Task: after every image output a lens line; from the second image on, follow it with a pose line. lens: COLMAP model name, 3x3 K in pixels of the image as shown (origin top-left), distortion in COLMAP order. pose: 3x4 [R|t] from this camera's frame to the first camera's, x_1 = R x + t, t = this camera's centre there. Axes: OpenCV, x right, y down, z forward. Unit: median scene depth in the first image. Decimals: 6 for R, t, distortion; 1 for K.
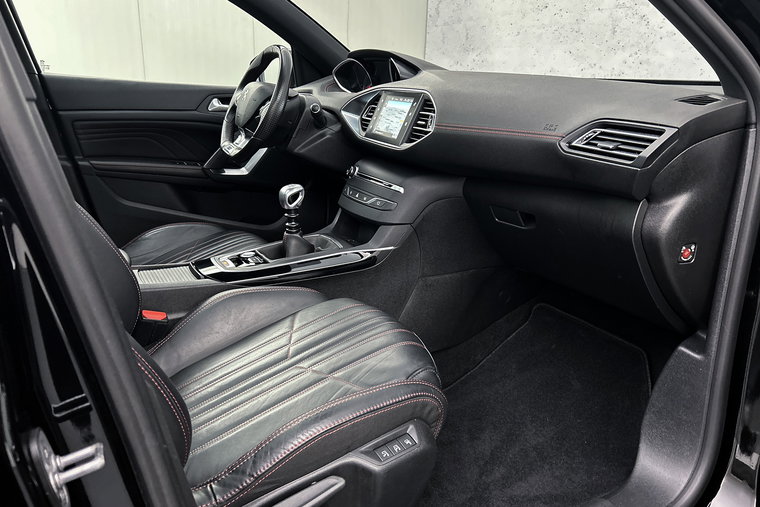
lens RADIAL K [[573.2, 0, 379.8], [0, 573.2, 250.1], [0, 0, 1]] dist [0.048429, -0.064702]
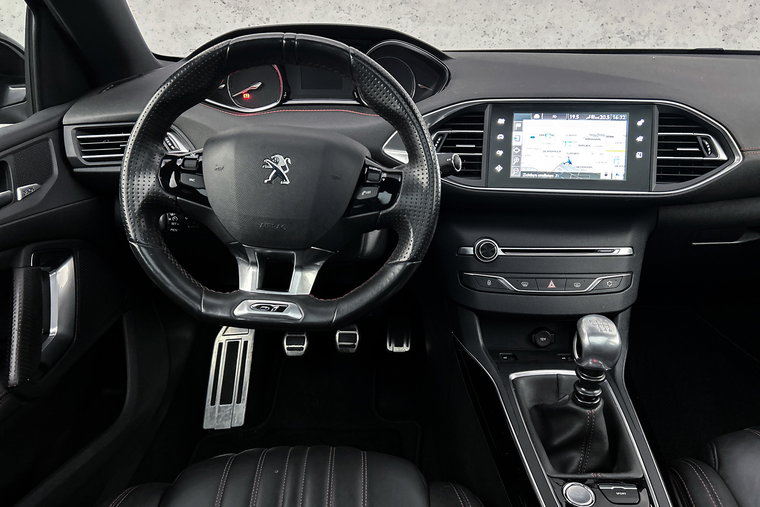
lens RADIAL K [[573.2, 0, 376.4], [0, 573.2, 248.9], [0, 0, 1]] dist [0.048429, -0.064702]
pose [[0.490809, -0.347694, 0.798884, -0.638114], [0.277065, 0.931610, 0.235240, -0.344961], [-0.826040, 0.105885, 0.553576, 0.863394]]
